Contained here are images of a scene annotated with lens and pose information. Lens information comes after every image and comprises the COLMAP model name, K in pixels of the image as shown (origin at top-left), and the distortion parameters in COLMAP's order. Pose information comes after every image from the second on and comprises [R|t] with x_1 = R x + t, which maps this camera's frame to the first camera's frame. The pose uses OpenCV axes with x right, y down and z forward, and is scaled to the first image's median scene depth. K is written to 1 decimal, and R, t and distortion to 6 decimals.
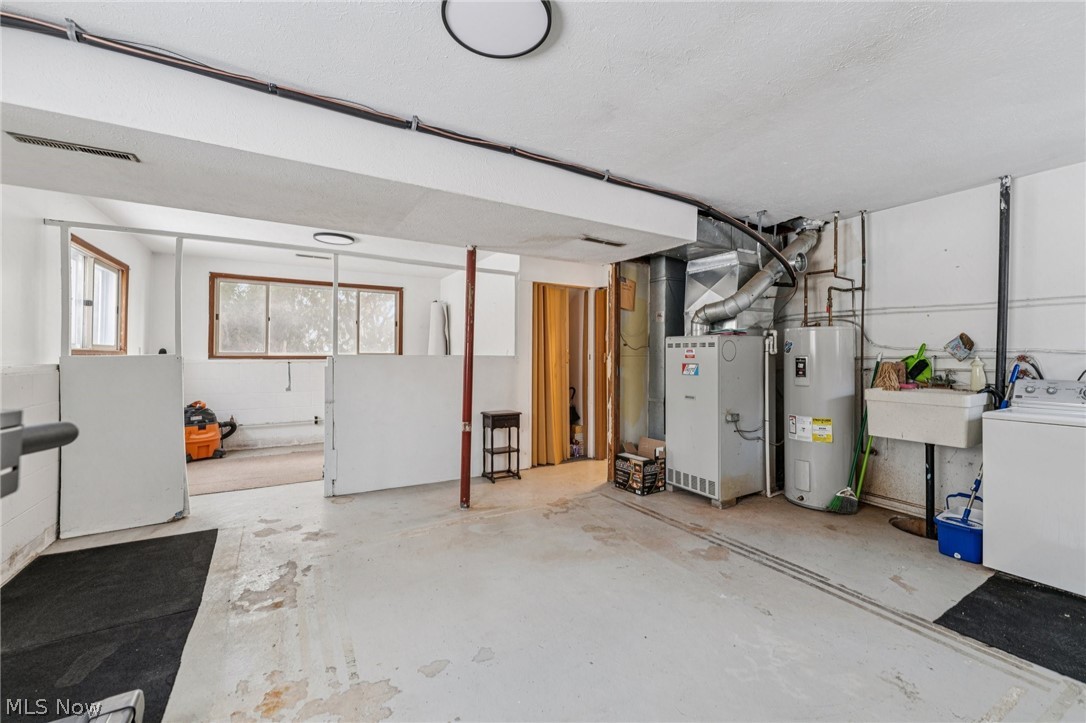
lens RADIAL K [[438.5, 0, 546.4], [0, 438.5, 352.5], [0, 0, 1]] dist [-0.000252, -0.000093]
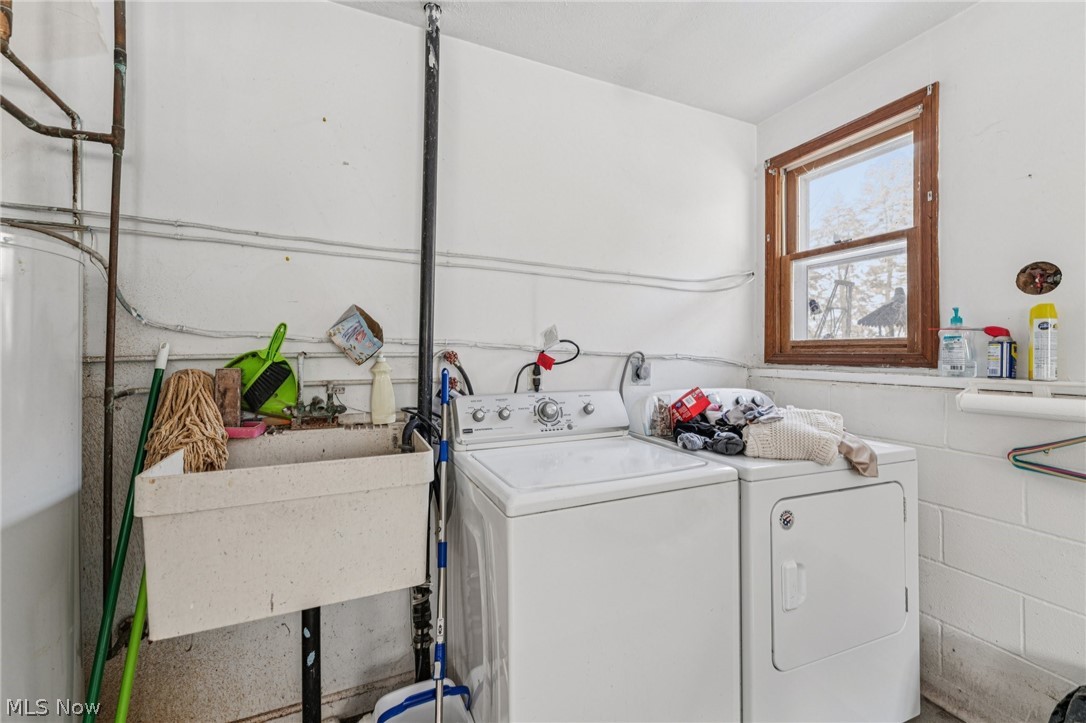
lens RADIAL K [[438.5, 0, 546.4], [0, 438.5, 352.5], [0, 0, 1]] dist [-0.000252, -0.000093]
pose [[0.112727, 0.005603, 0.993610, 0.481187], [-0.002717, 0.999982, -0.005331, 0.008778], [-0.993622, -0.002098, 0.112740, 0.710570]]
